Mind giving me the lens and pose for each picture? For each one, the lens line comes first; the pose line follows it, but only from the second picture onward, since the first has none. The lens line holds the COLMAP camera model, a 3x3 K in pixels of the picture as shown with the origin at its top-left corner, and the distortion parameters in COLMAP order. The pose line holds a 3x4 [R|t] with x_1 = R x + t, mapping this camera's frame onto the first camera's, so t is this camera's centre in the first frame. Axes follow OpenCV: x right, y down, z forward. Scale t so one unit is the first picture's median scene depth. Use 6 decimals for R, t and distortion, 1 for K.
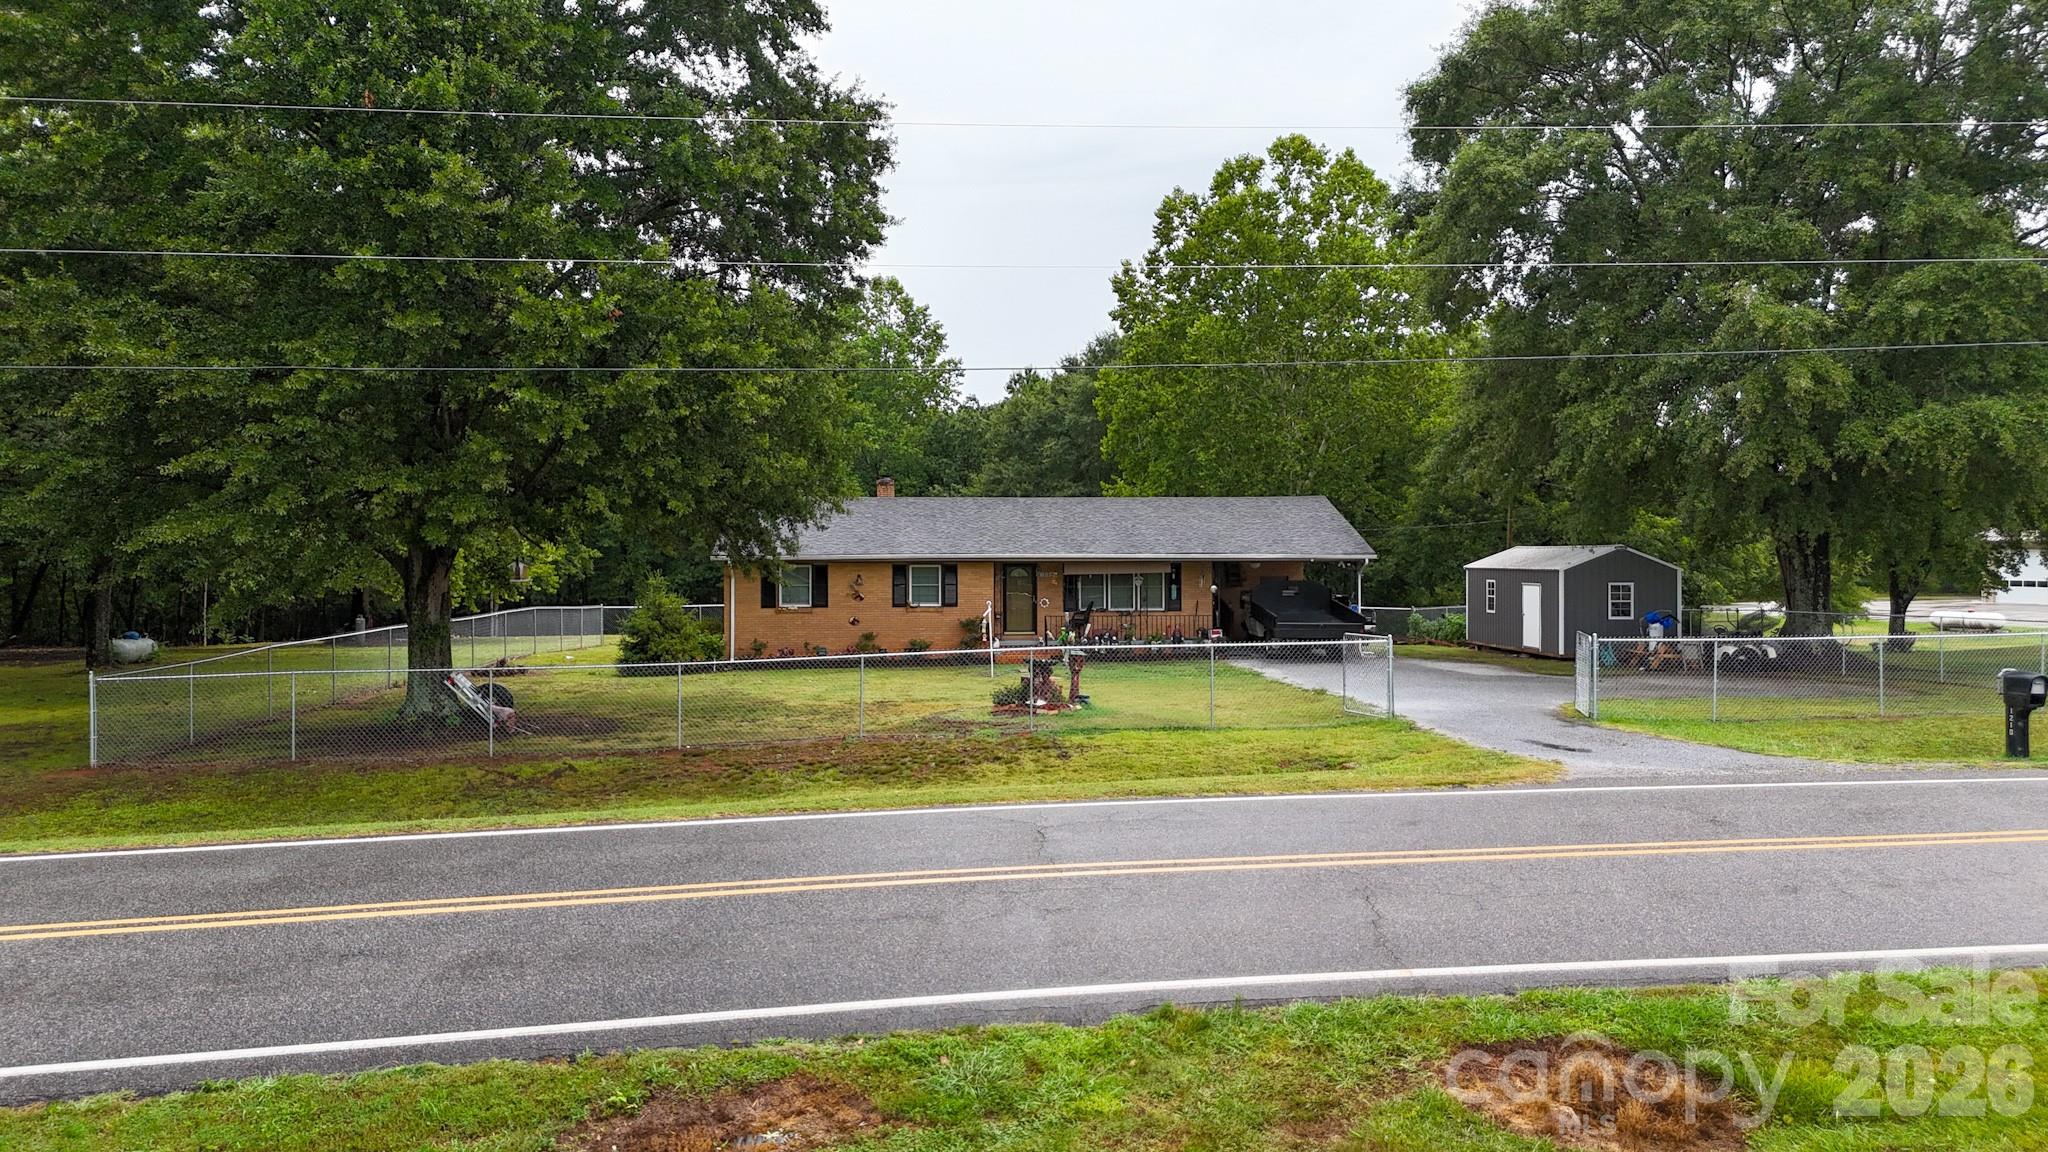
lens RADIAL K [[1507.9, 0, 1018.9], [0, 1507.9, 569.6], [0, 0, 1]] dist [0.077896, -0.077893]
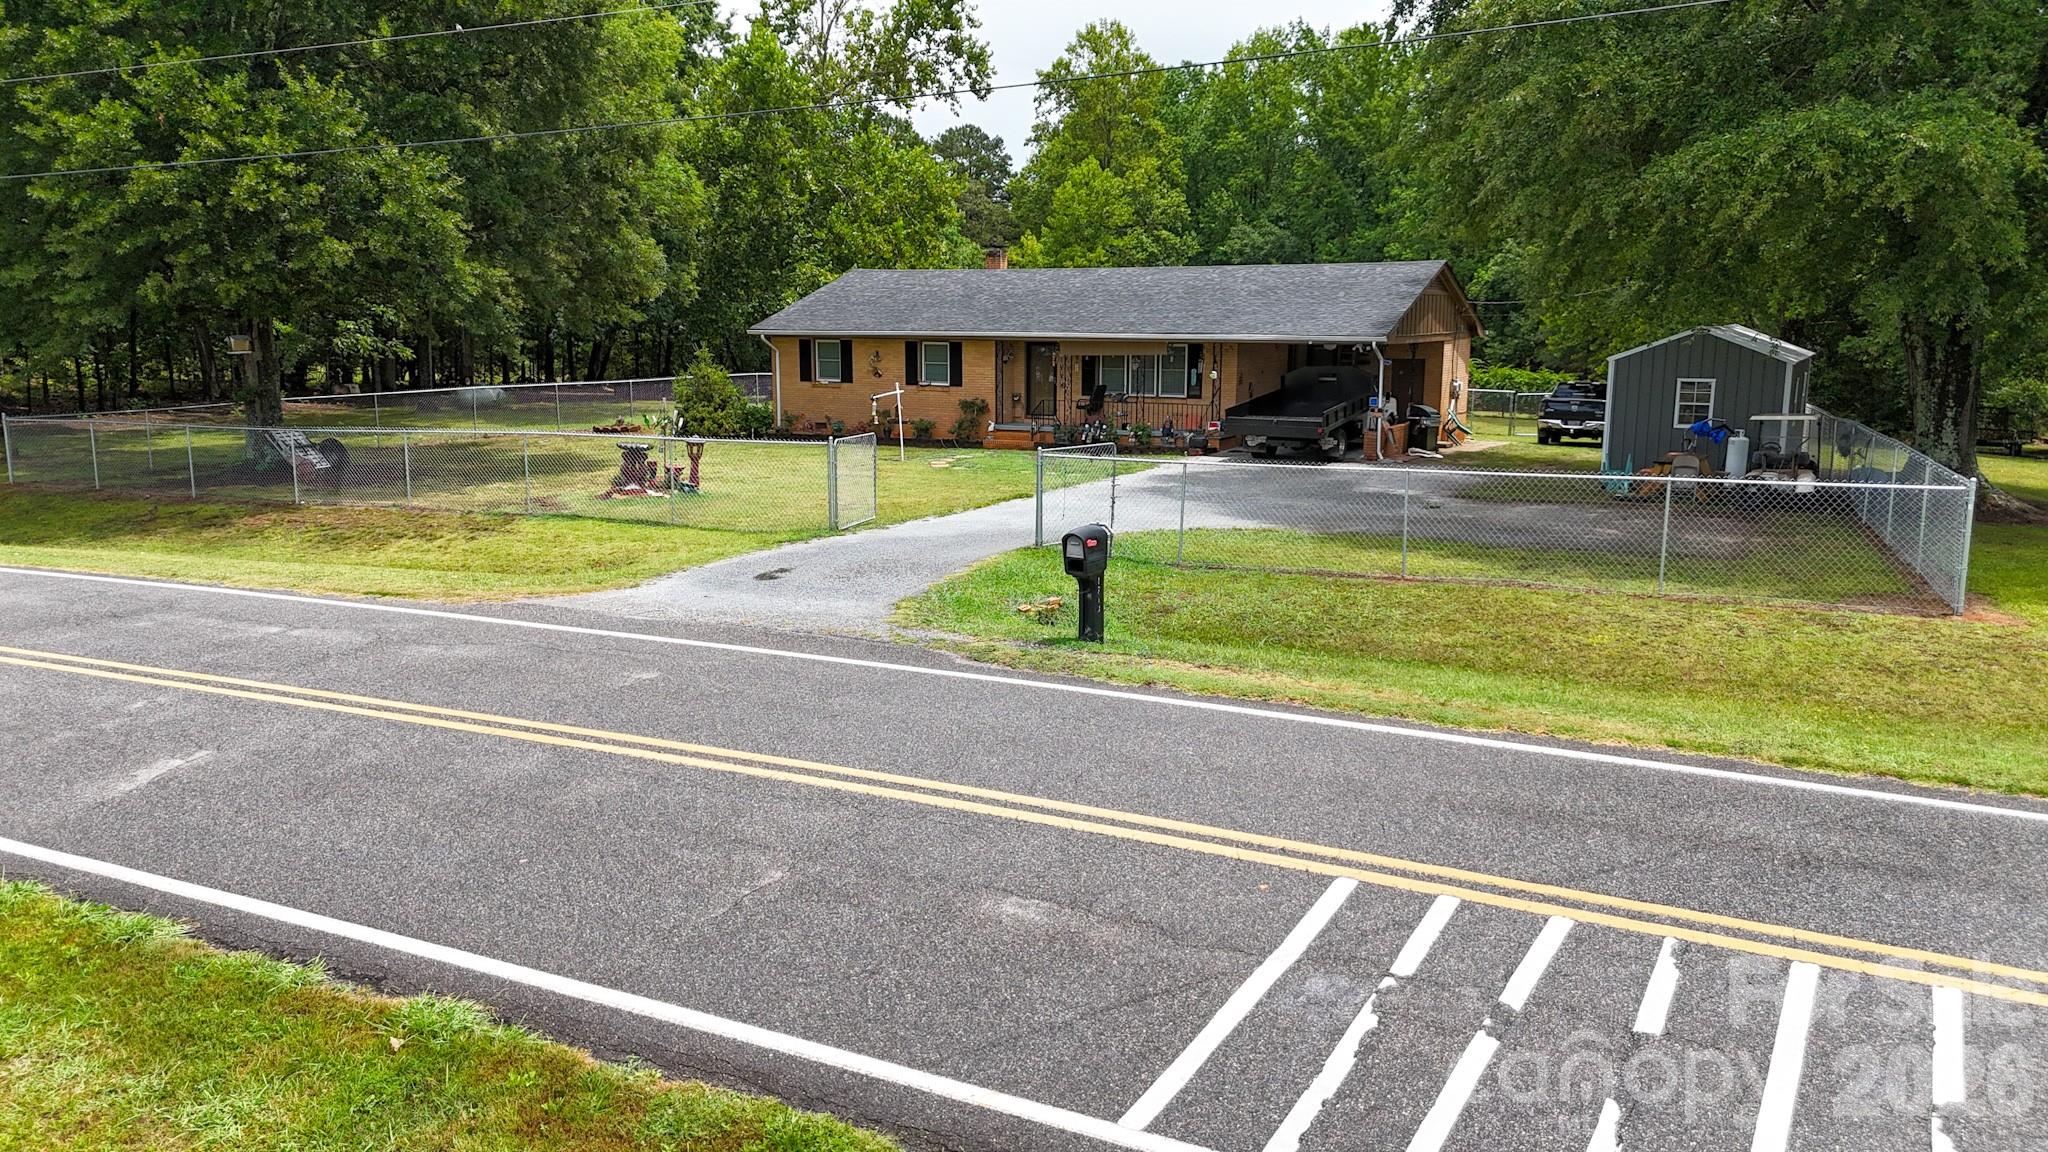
lens RADIAL K [[1507.9, 0, 1035.4], [0, 1507.9, 575.3], [0, 0, 1]] dist [0.077896, -0.077893]
pose [[0.832342, 0.099286, -0.545298, 0.537382], [-0.013682, 0.987206, 0.158863, -0.010330], [0.554094, -0.124768, 0.823051, 0.215417]]
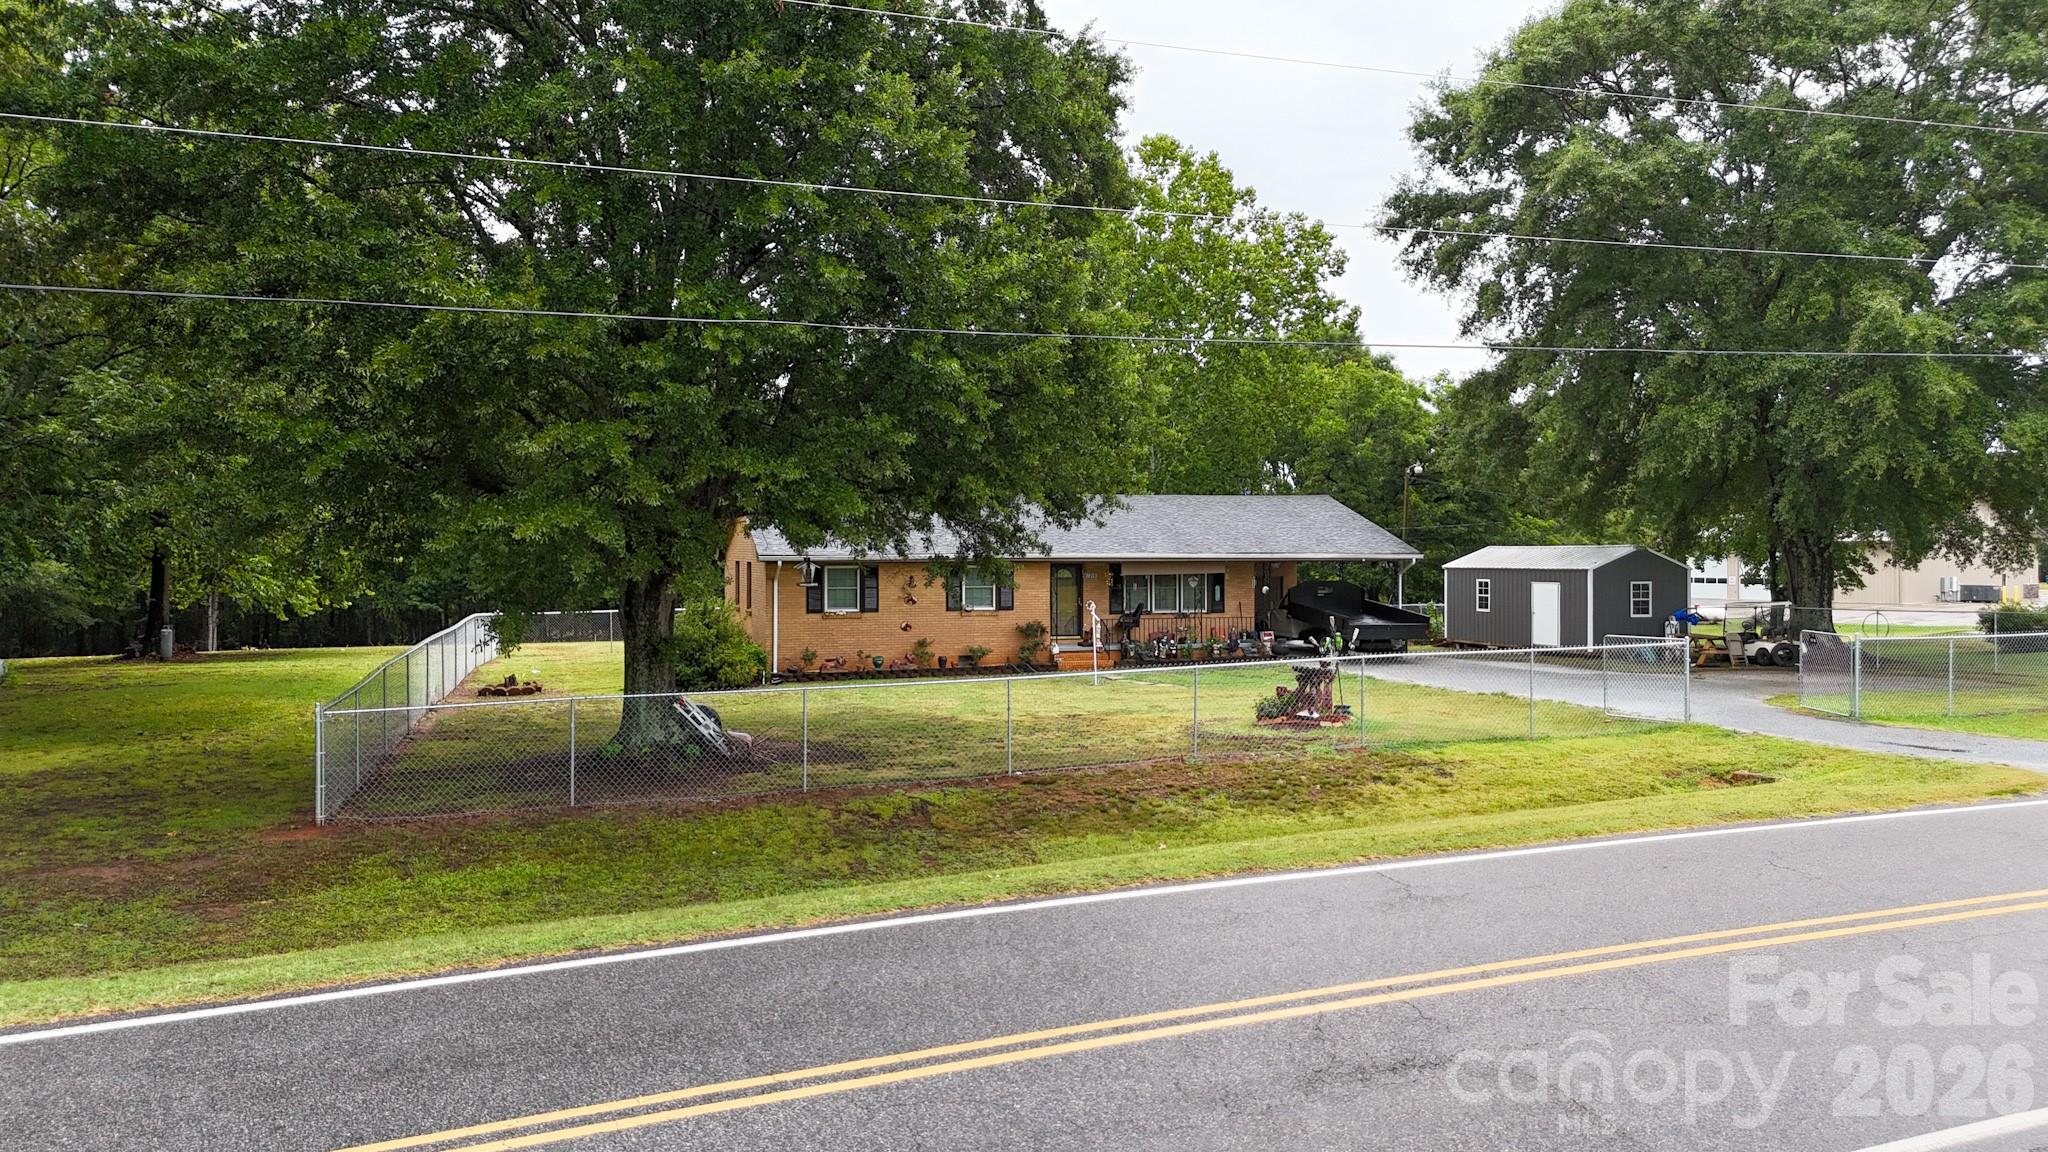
lens RADIAL K [[1507.9, 0, 1031.1], [0, 1507.9, 571.3], [0, 0, 1]] dist [0.077896, -0.077893]
pose [[0.974631, -0.002723, 0.223803, -0.239369], [0.002449, 0.999996, 0.001505, -0.001051], [-0.223806, -0.000919, 0.974633, 0.084656]]
